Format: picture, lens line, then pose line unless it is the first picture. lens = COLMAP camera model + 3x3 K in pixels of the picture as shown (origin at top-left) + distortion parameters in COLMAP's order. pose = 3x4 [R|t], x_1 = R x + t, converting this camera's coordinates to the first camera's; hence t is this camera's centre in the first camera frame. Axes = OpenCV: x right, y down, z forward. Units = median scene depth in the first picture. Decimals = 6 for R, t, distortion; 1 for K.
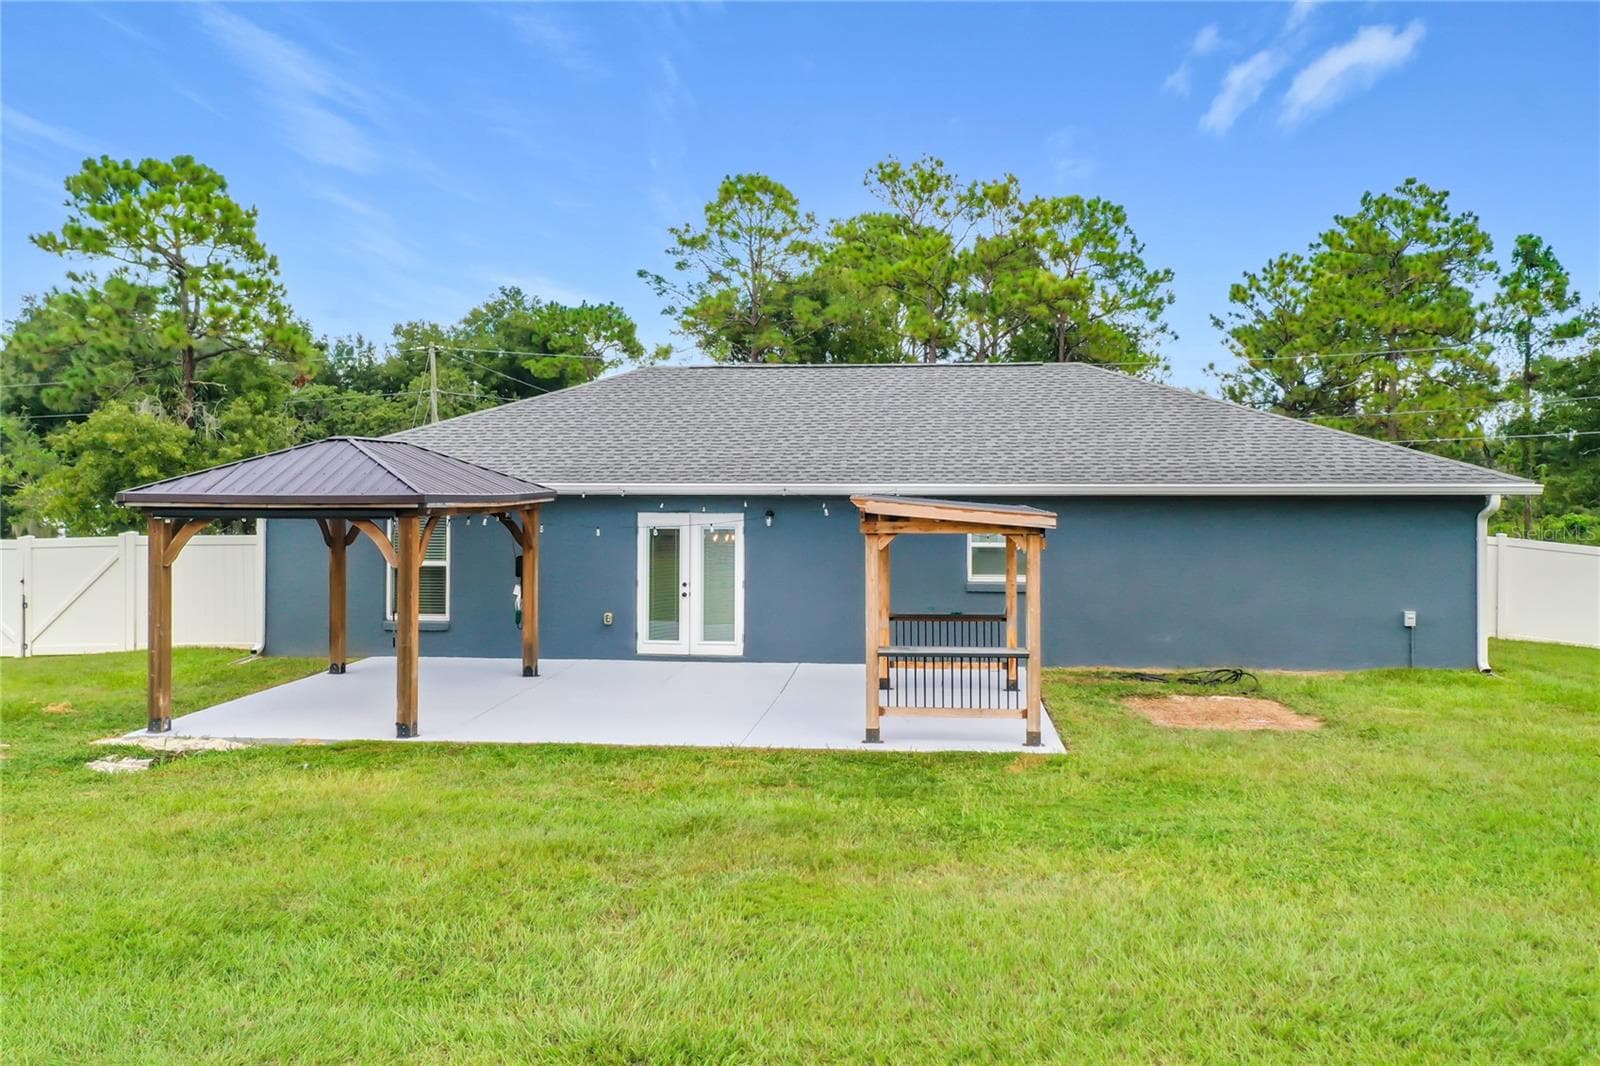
lens RADIAL K [[1261.1, 0, 803.5], [0, 1261.1, 497.4], [0, 0, 1]] dist [0.019781, 0.001277]
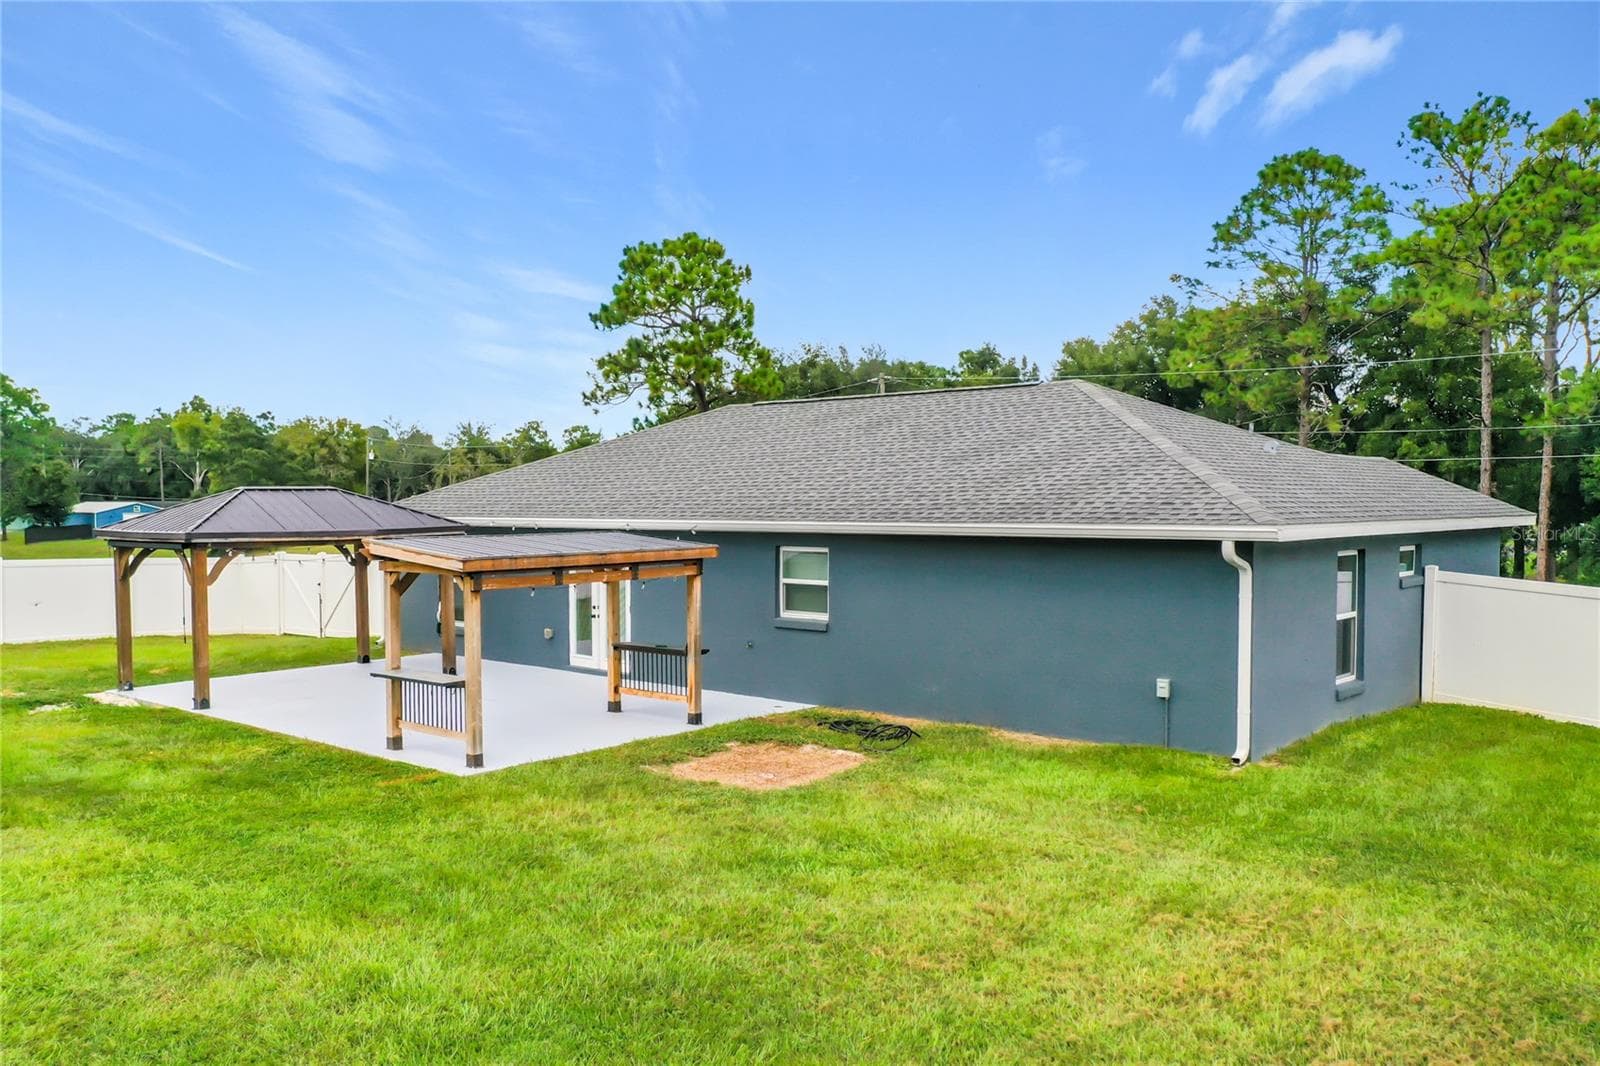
lens RADIAL K [[1284.7, 0, 800.0], [0, 1284.7, 533.0], [0, 0, 1]] dist [-0.005186, 0.001793]
pose [[0.804531, 0.010471, -0.593818, 0.736399], [0.001925, 0.999793, 0.020238, -0.021211], [0.593908, -0.017426, 0.804345, 0.180530]]
